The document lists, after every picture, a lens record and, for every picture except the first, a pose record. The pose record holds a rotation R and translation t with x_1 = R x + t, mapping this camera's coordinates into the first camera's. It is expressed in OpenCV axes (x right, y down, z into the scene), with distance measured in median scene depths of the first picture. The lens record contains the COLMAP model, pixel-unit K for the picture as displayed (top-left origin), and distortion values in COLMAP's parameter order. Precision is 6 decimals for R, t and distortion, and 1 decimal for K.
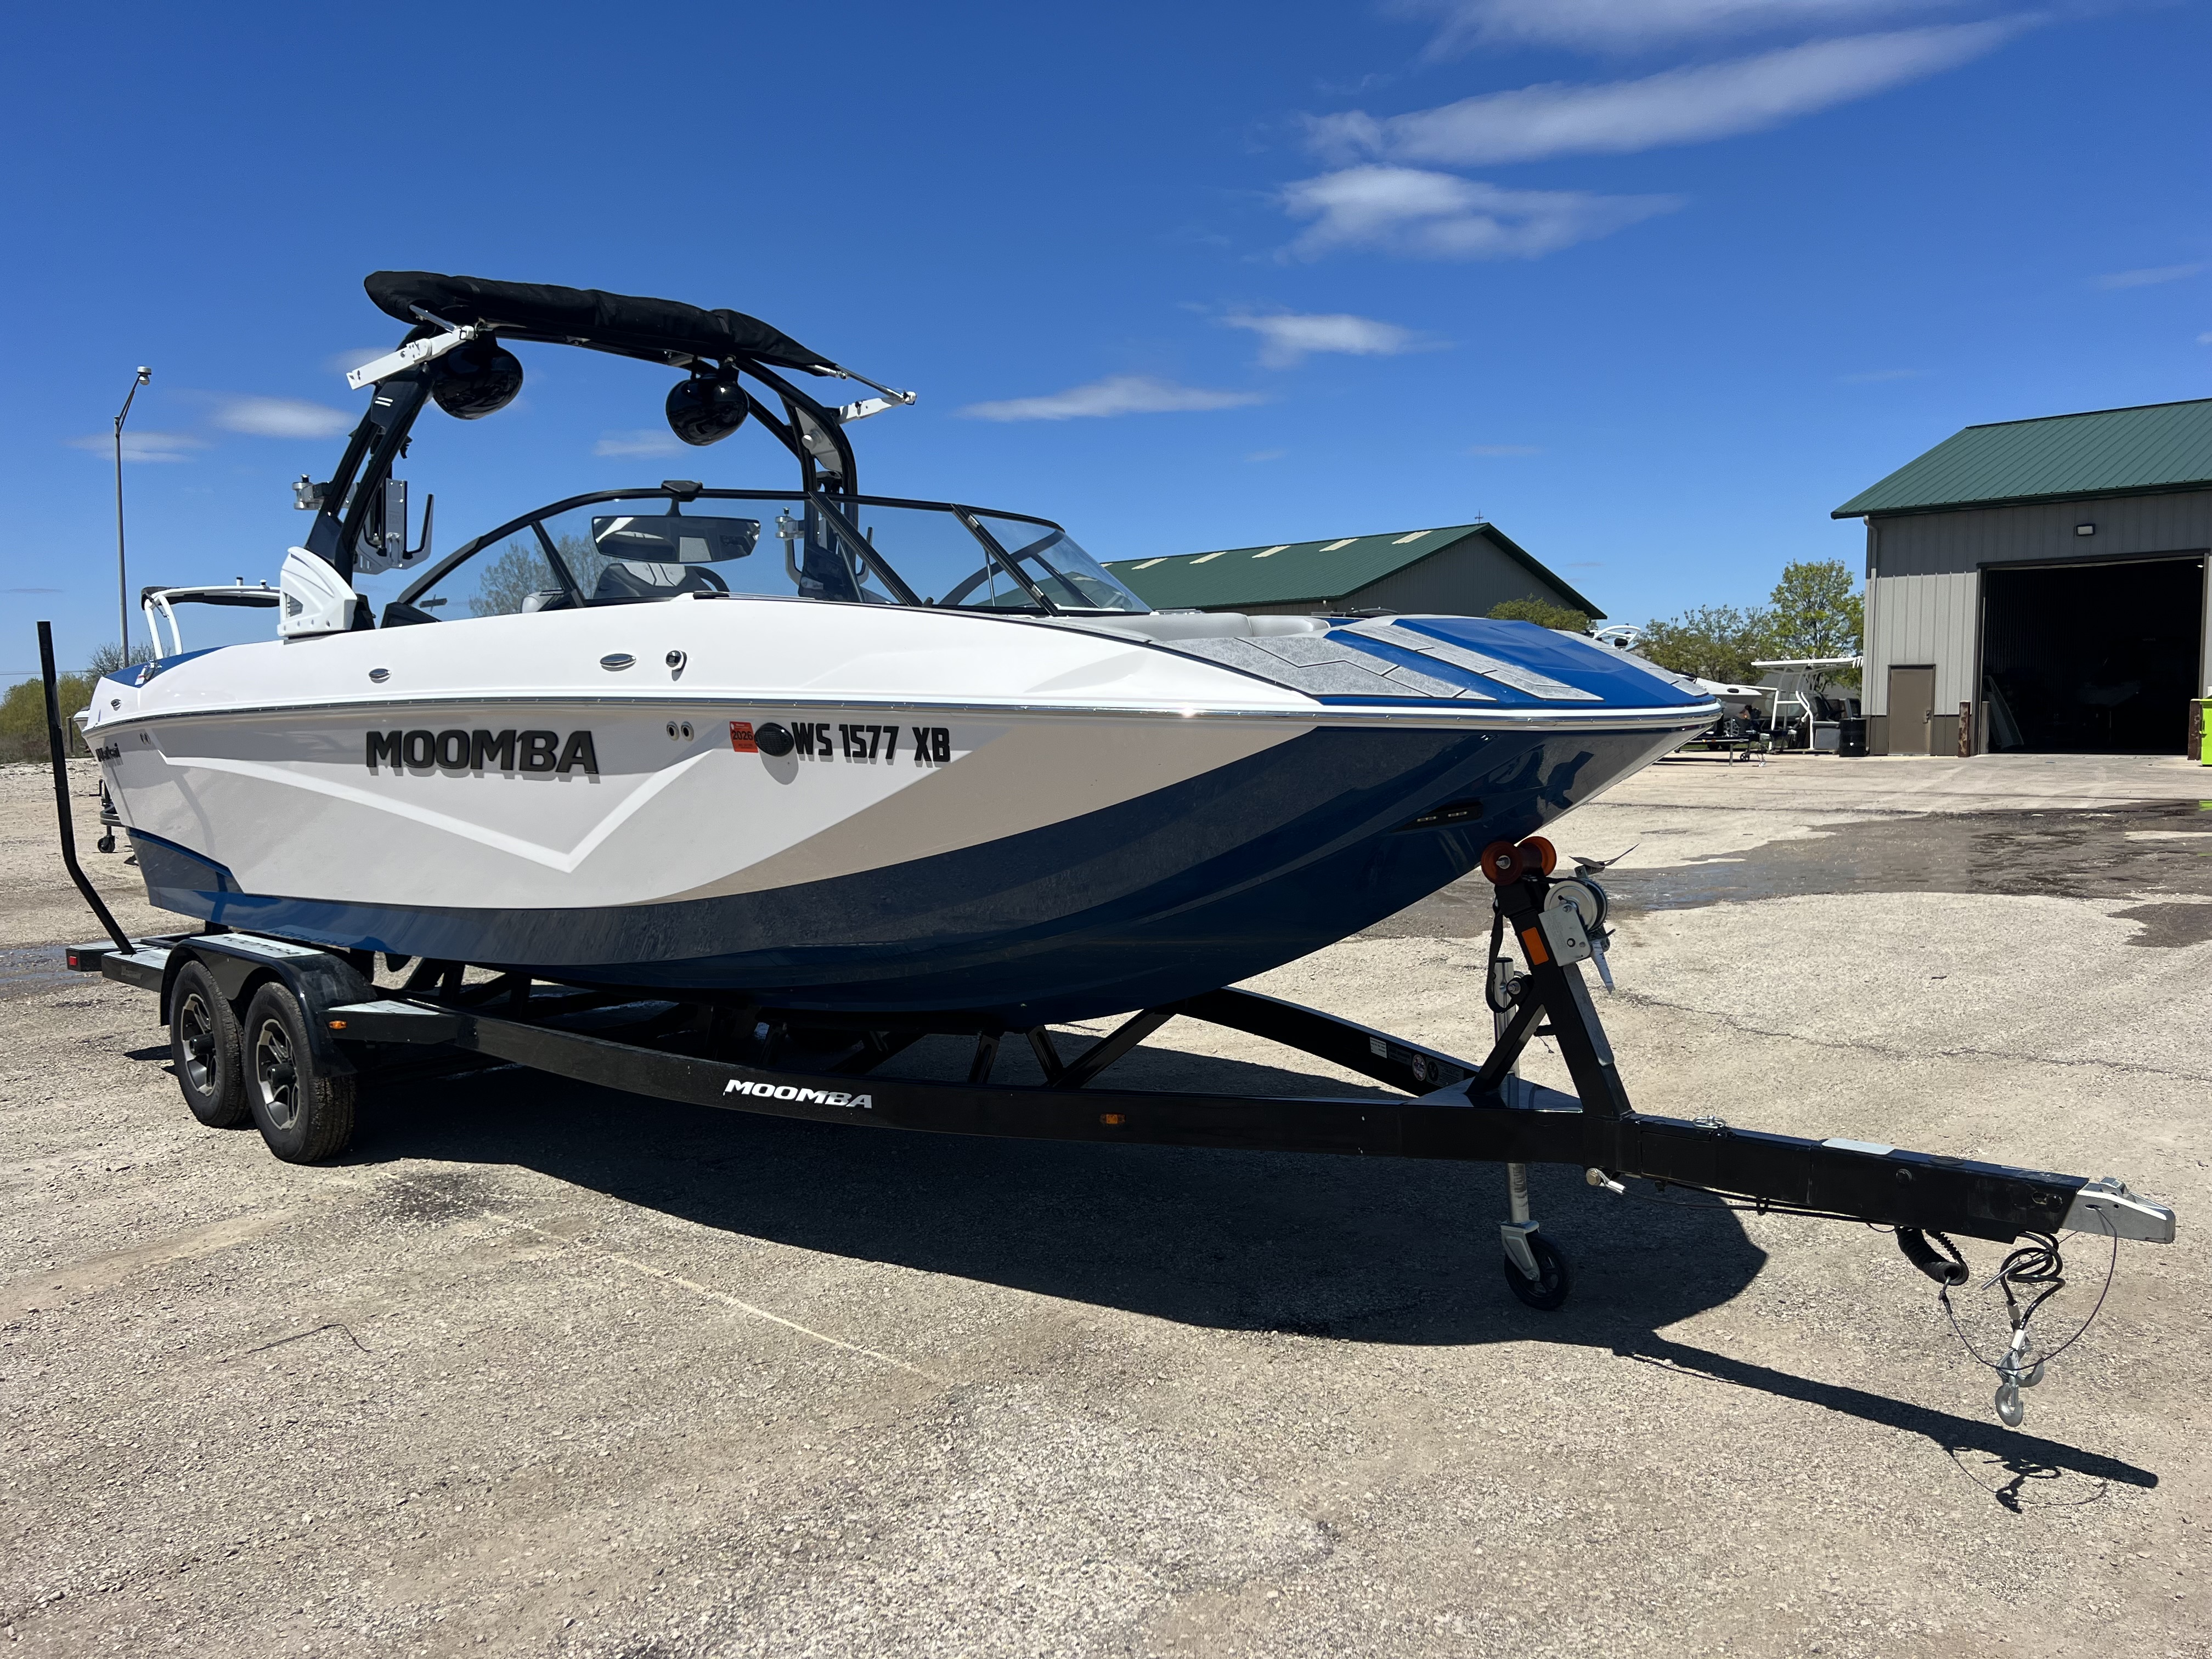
lens RADIAL K [[1719.6, 0, 1117.7], [0, 1719.6, 829.4], [0, 0, 1]] dist [0.022882, -0.010395]
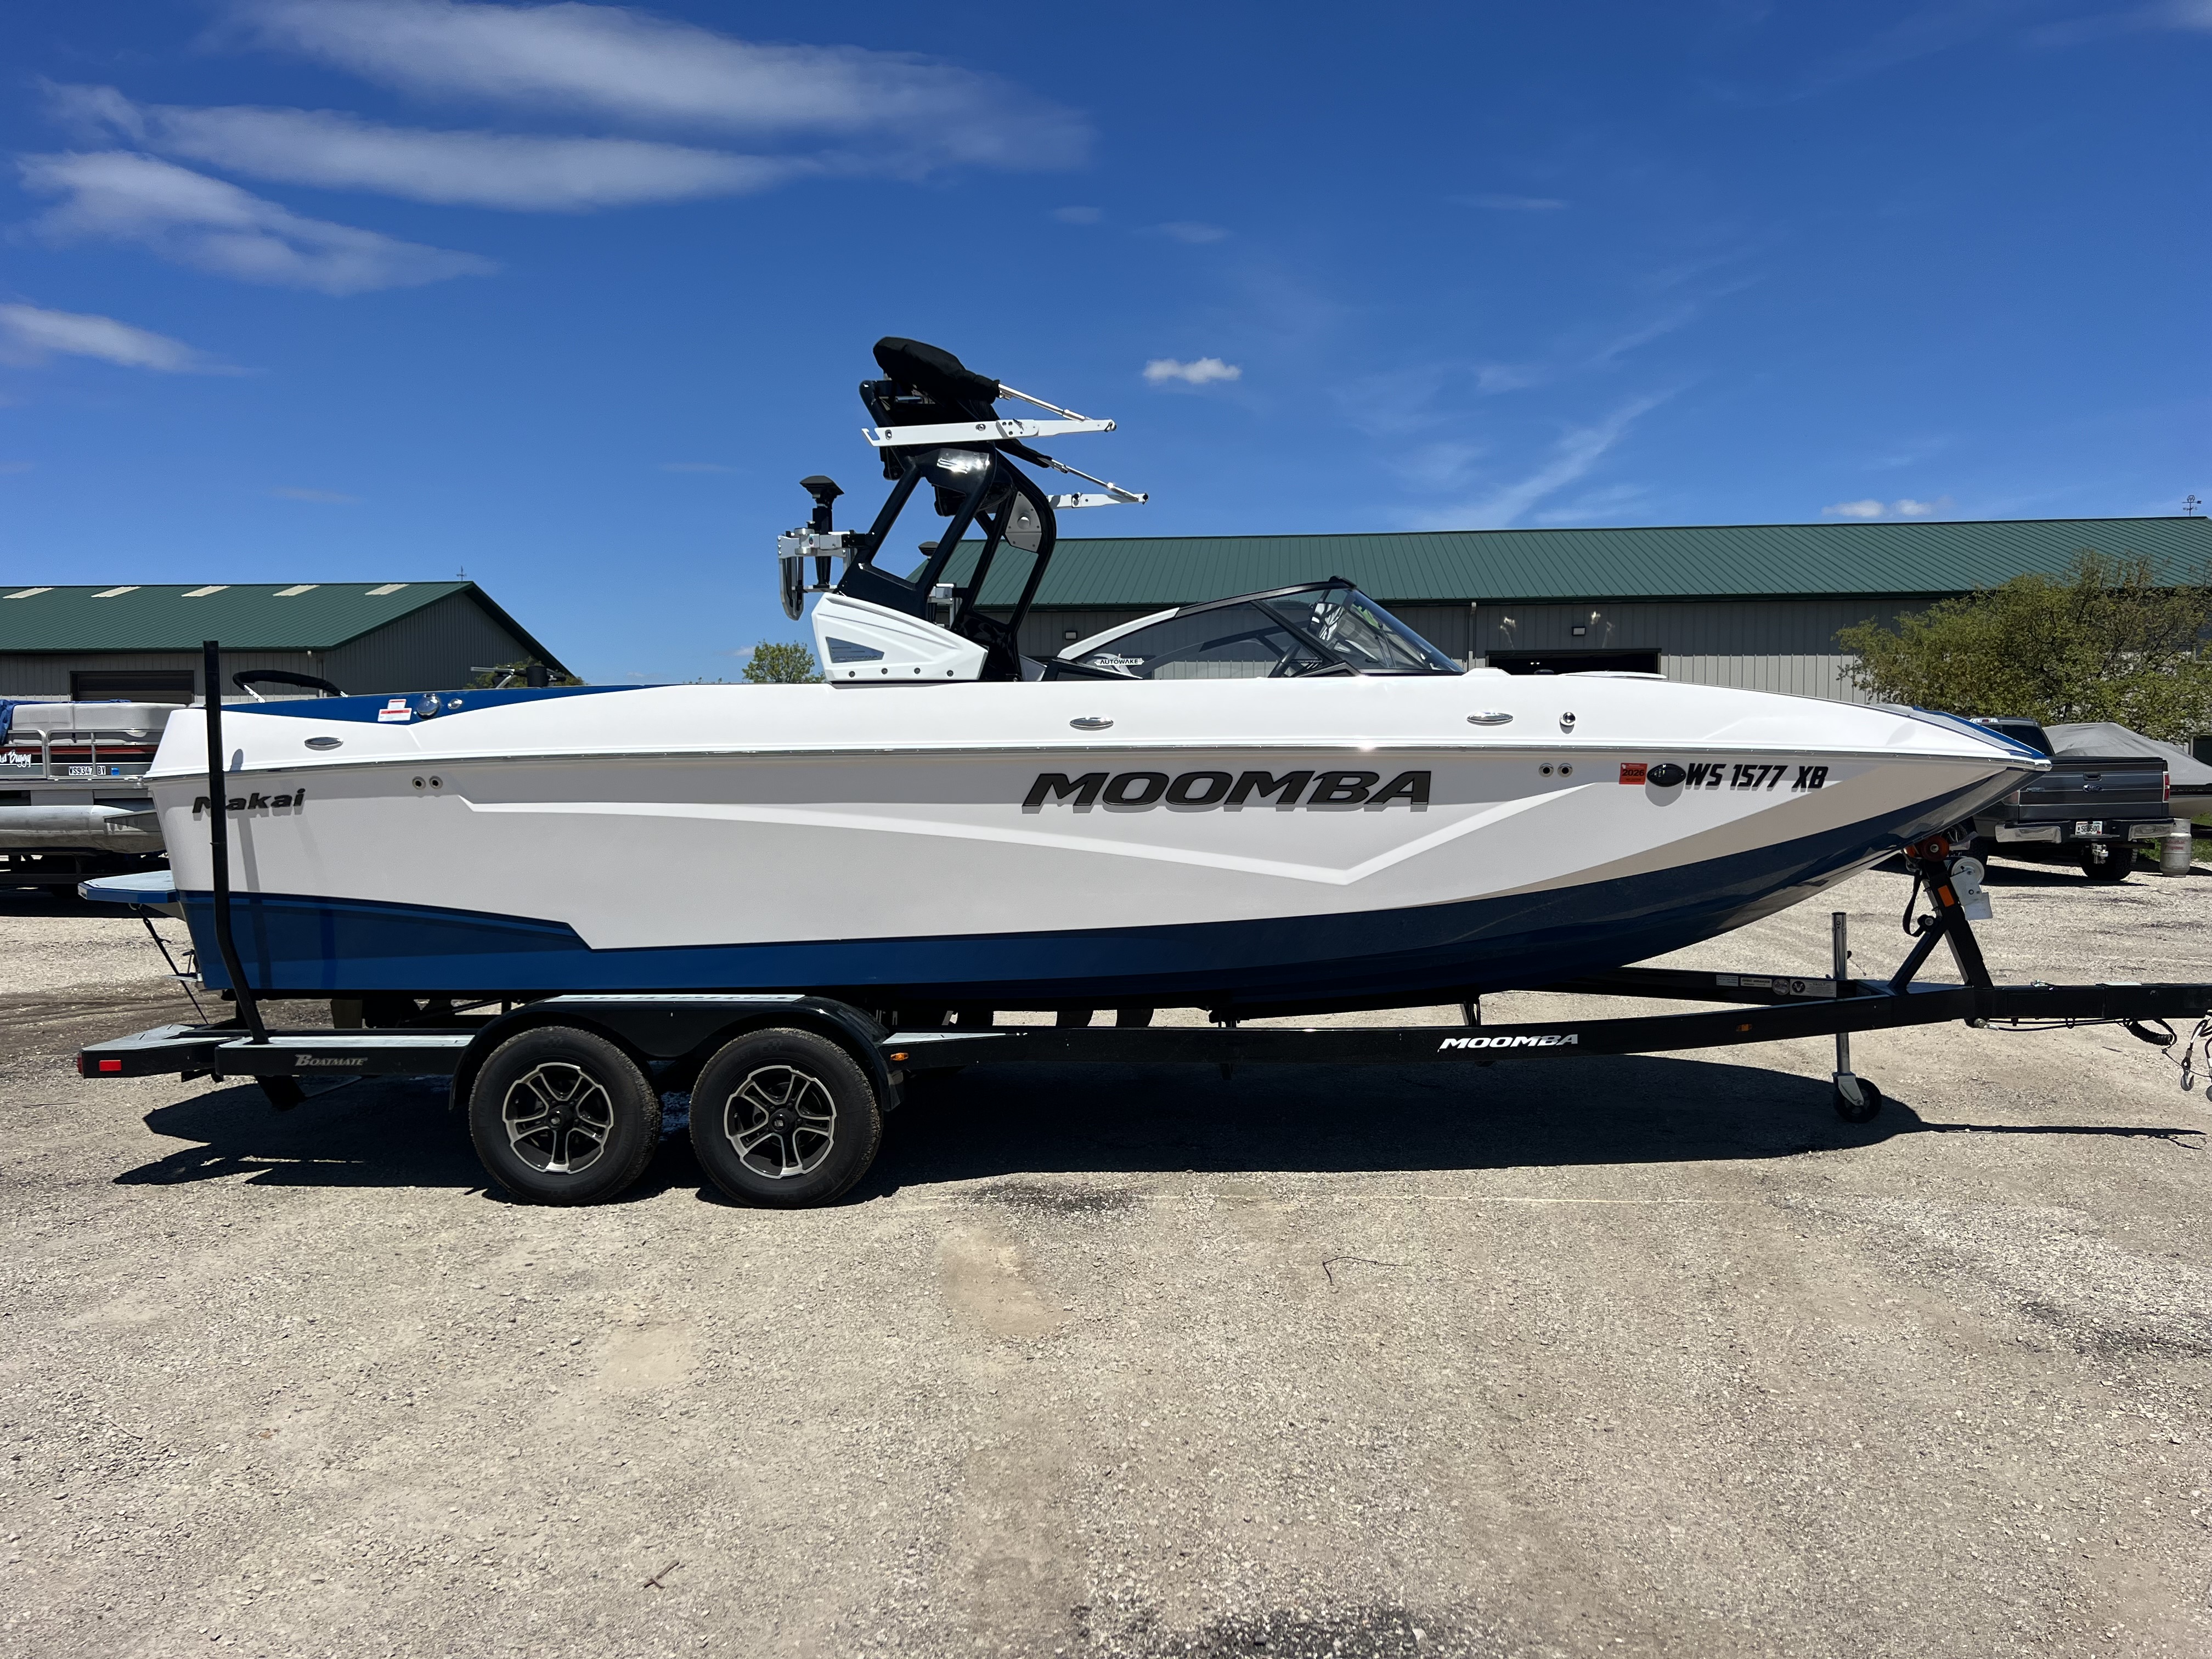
lens RADIAL K [[1761.9, 0, 1106.0], [0, 1761.9, 829.5], [0, 0, 1]] dist [0.139778, -0.238198]
pose [[0.762718, -0.013318, 0.646594, -1.325334], [0.040415, 0.998815, -0.027100, 0.013117], [-0.645467, 0.046802, 0.762353, 0.139886]]
